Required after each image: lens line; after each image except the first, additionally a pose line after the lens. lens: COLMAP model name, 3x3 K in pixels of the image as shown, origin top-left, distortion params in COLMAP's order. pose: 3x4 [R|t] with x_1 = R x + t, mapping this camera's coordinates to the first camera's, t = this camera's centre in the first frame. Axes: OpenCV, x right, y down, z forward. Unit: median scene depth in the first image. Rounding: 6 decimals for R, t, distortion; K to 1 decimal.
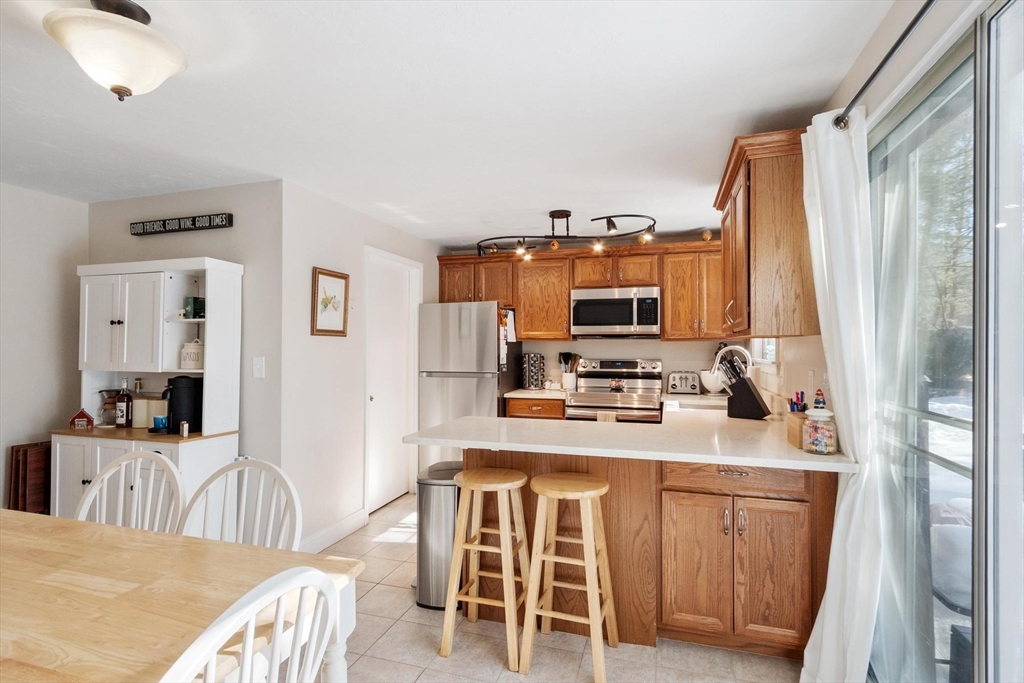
lens RADIAL K [[506.0, 0, 511.4], [0, 506.0, 345.5], [0, 0, 1]] dist [0.001581, -0.000592]
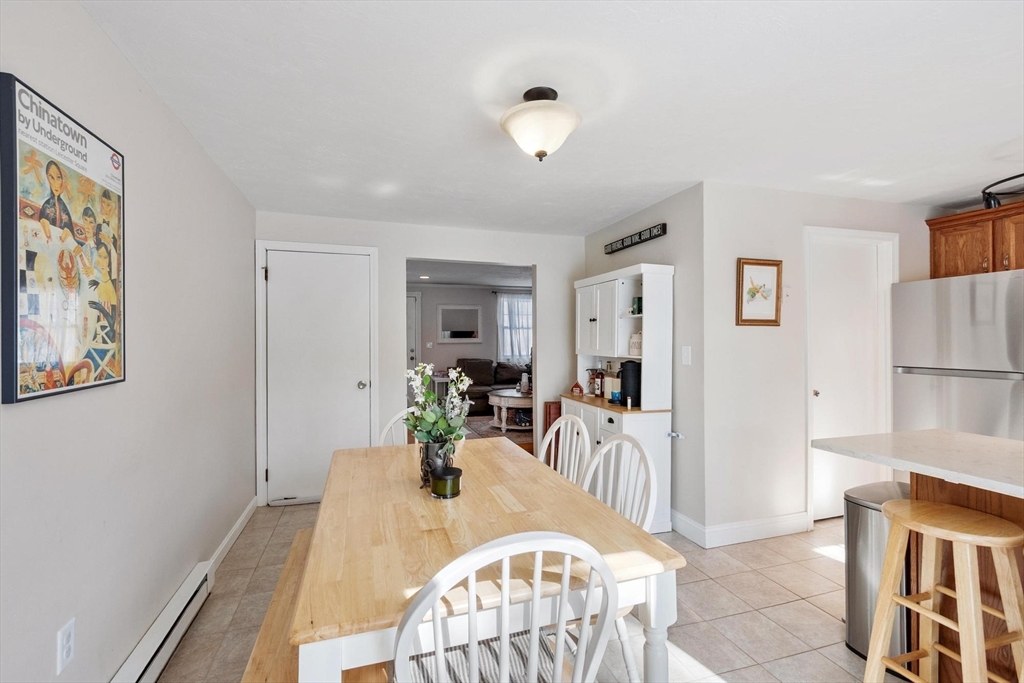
lens RADIAL K [[458.3, 0, 507.5], [0, 458.3, 336.7], [0, 0, 1]] dist [0.000783, 0.000106]
pose [[0.570845, -0.006942, -0.821028, 0.105017], [0.007739, 0.999965, -0.003074, 0.001737], [0.821021, -0.004598, 0.570879, 0.098765]]
